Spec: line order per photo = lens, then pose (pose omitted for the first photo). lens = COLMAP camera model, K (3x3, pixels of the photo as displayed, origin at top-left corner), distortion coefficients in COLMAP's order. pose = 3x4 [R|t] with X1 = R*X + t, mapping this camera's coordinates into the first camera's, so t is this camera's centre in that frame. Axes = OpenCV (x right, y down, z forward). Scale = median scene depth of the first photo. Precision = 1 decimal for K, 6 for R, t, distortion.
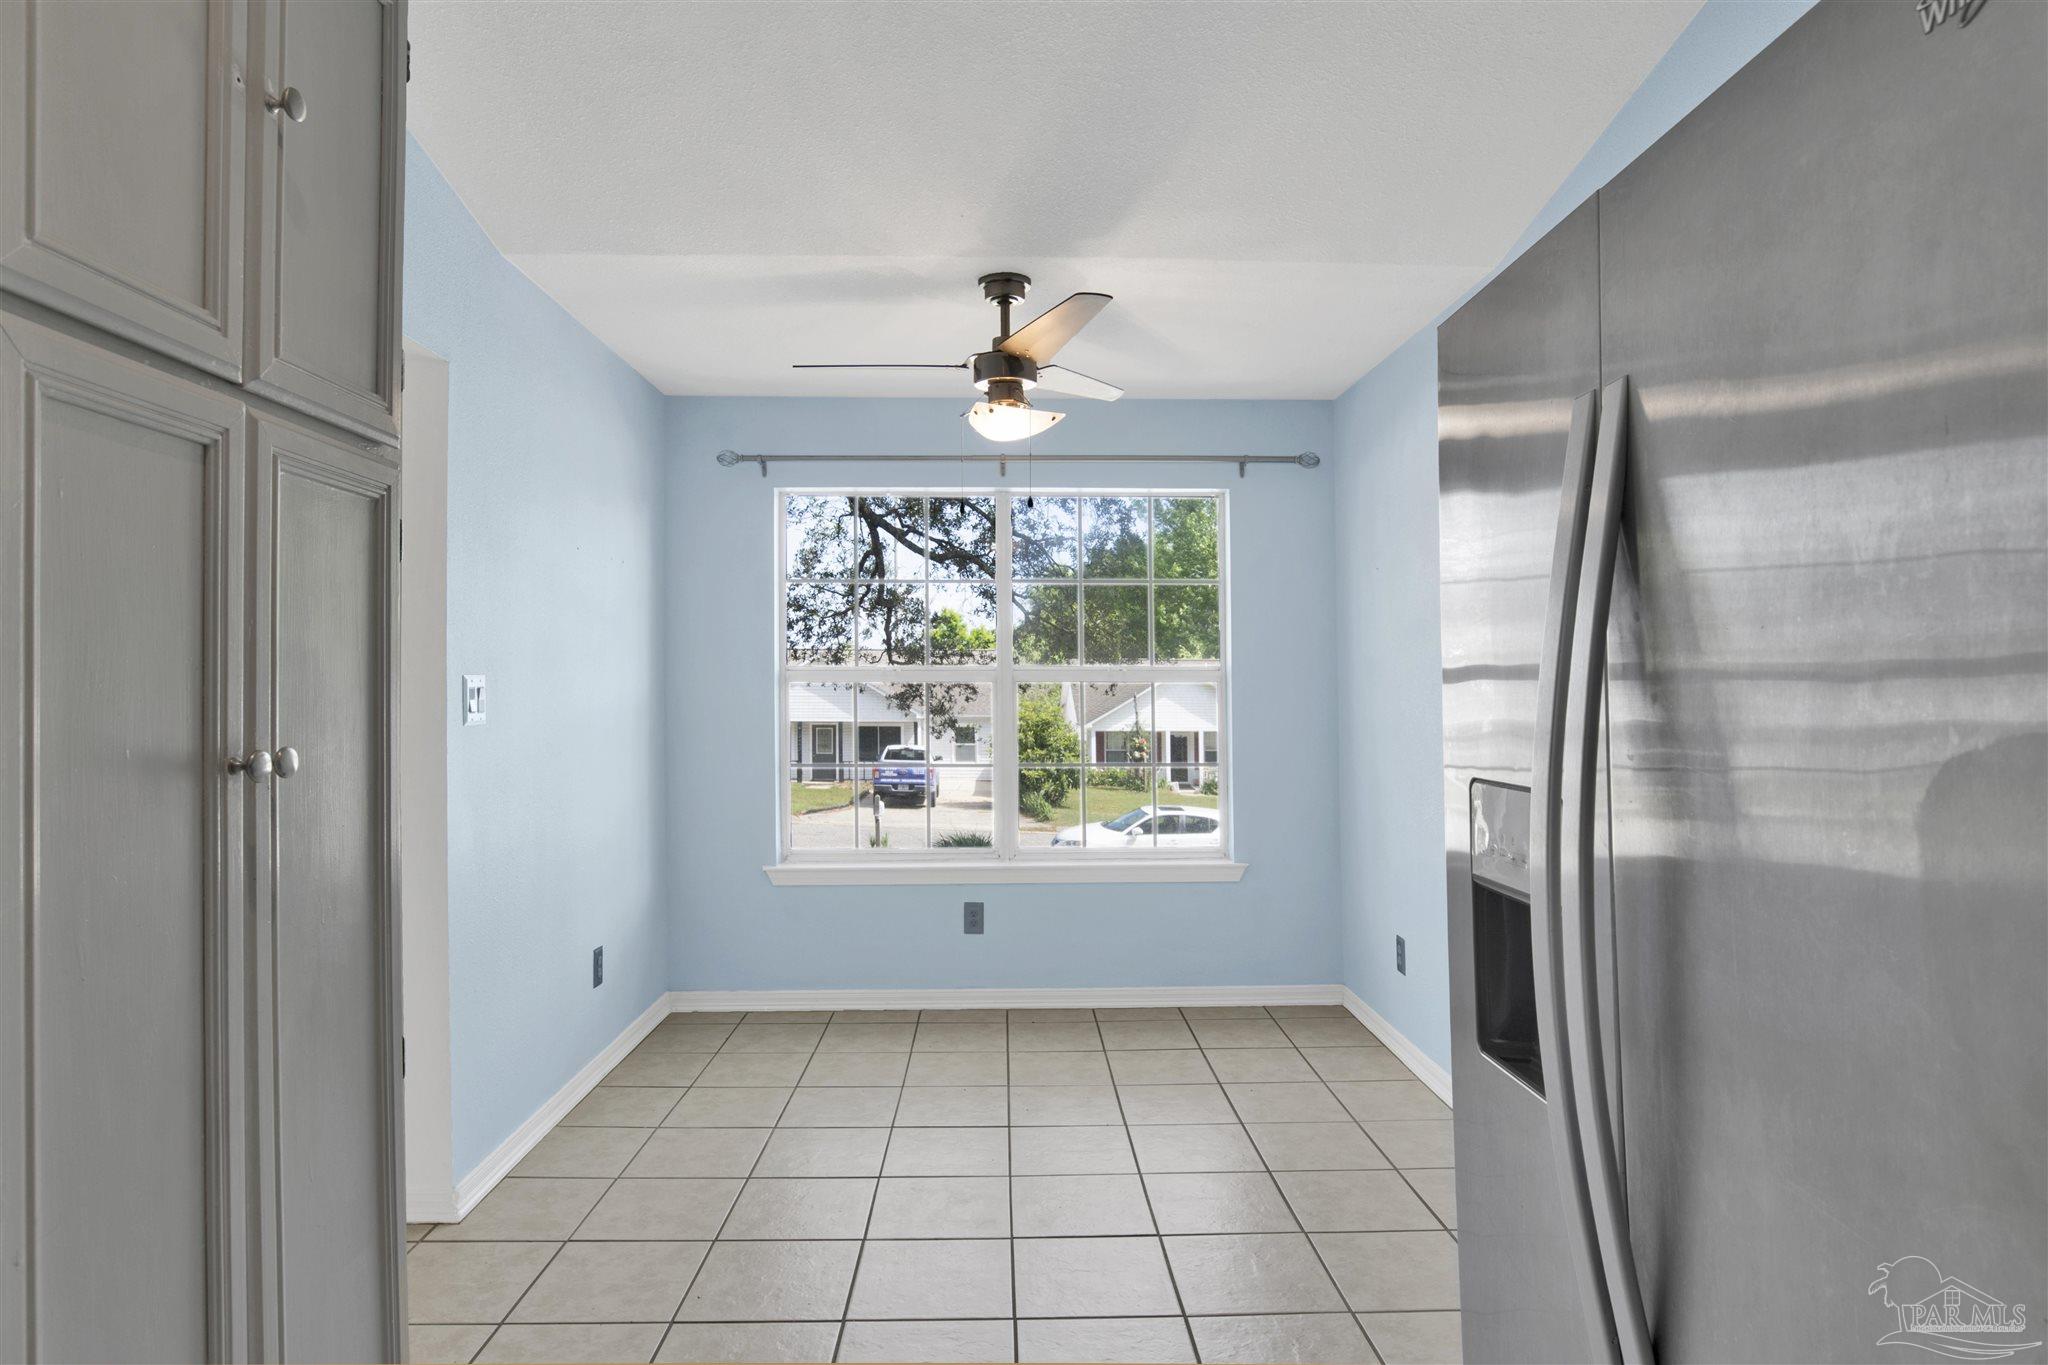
lens RADIAL K [[1184.4, 0, 1024.0], [0, 1184.4, 682.5], [0, 0, 1]] dist [-0.023214, -0.000618]
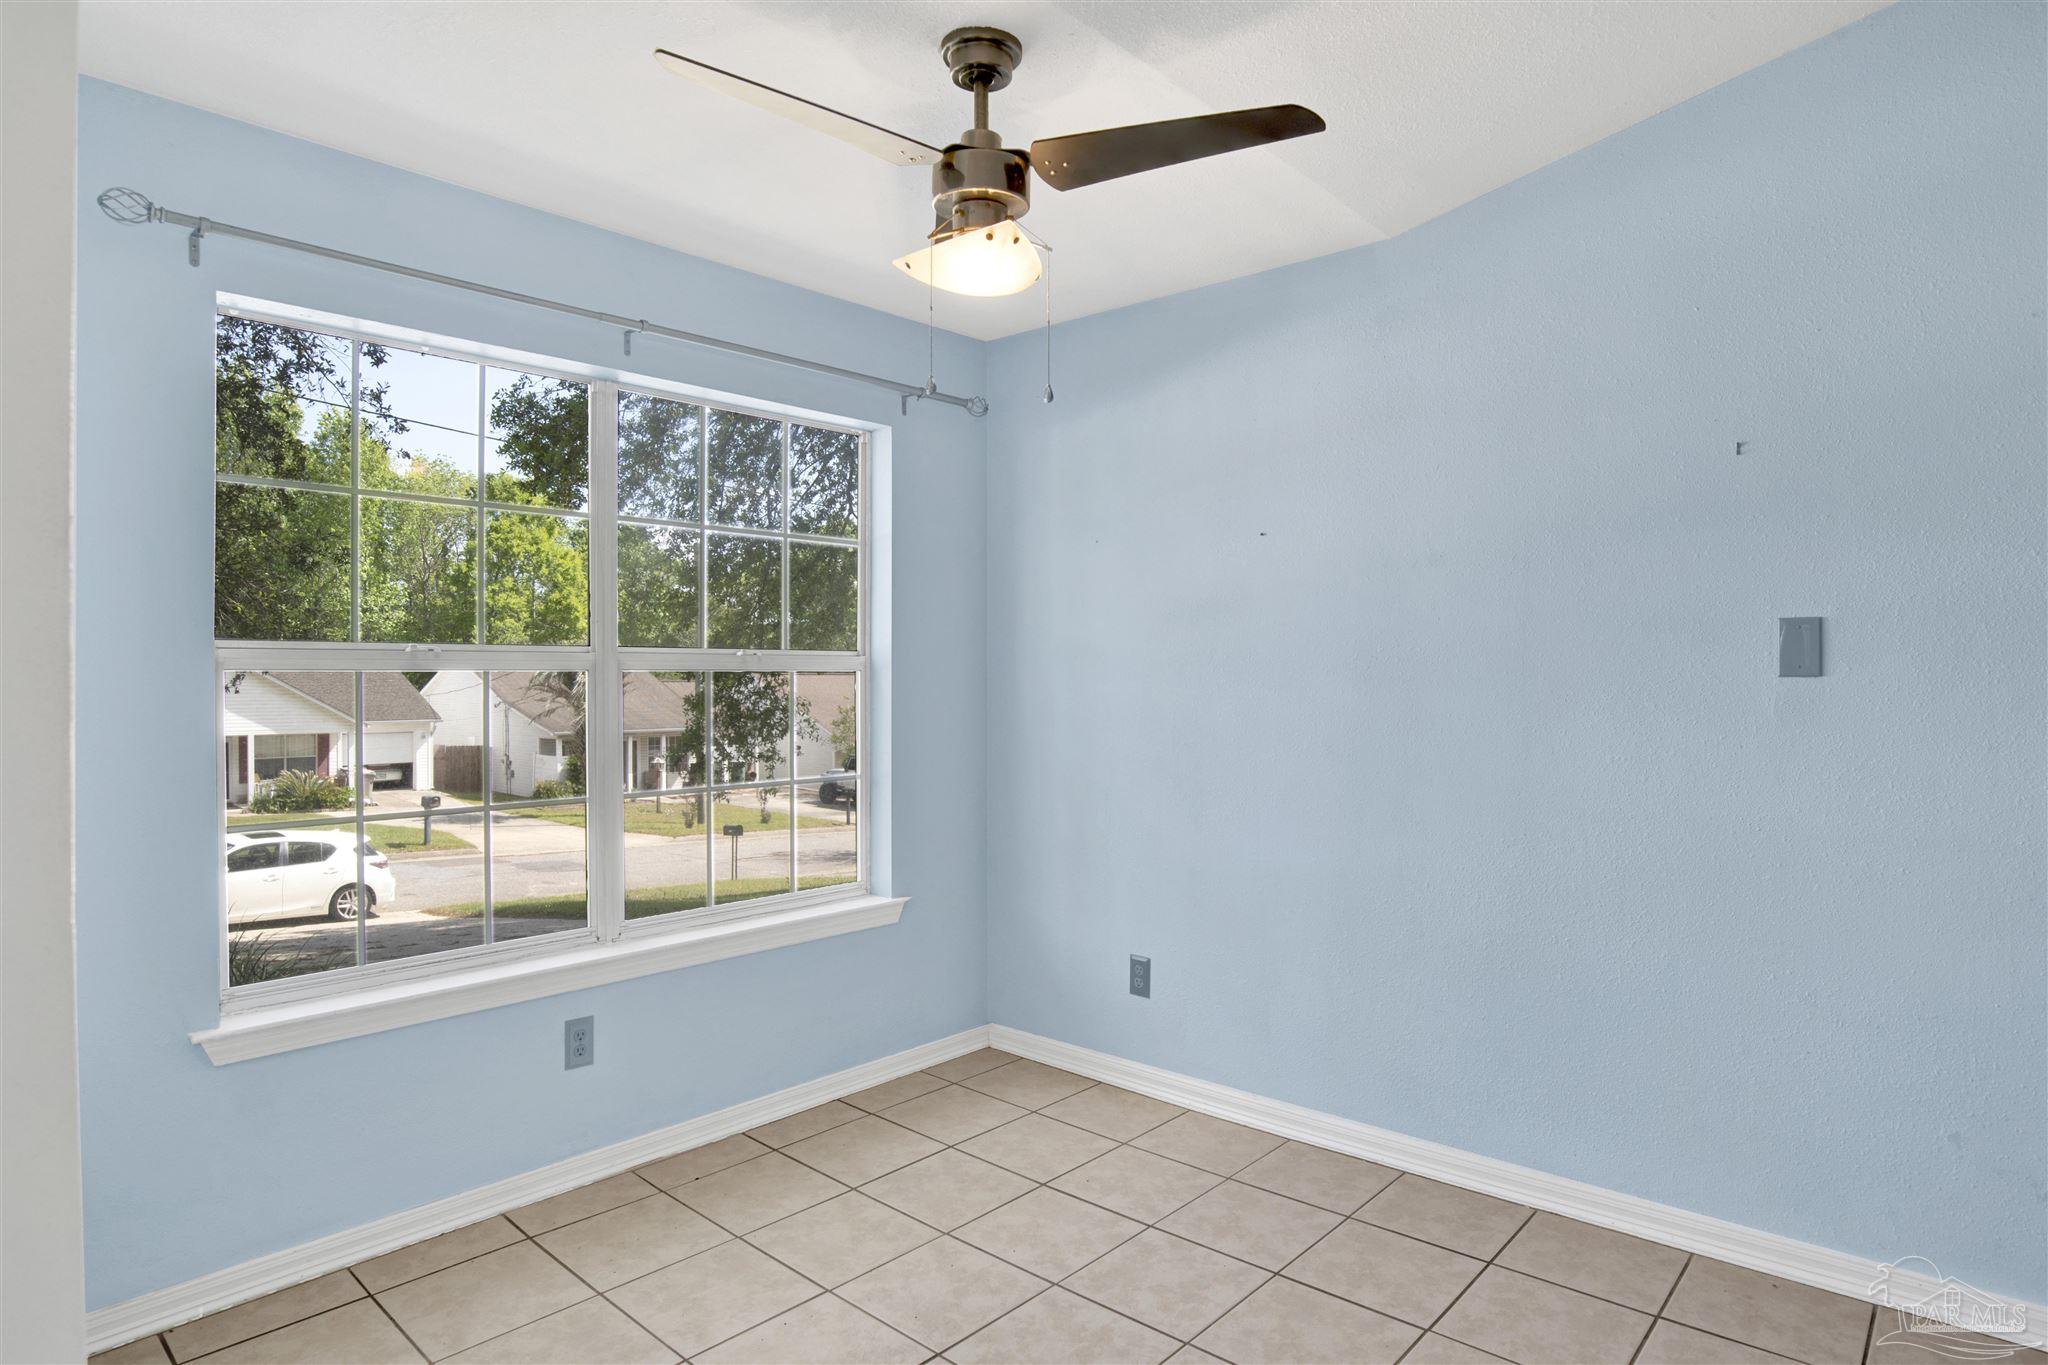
lens RADIAL K [[1184.4, 0, 1024.0], [0, 1184.4, 682.5], [0, 0, 1]] dist [-0.023214, -0.000618]
pose [[0.675970, -0.005473, 0.736908, -0.351278], [-0.000565, 0.999968, 0.007944, 0.001239], [-0.736929, -0.005786, 0.675946, 0.406950]]
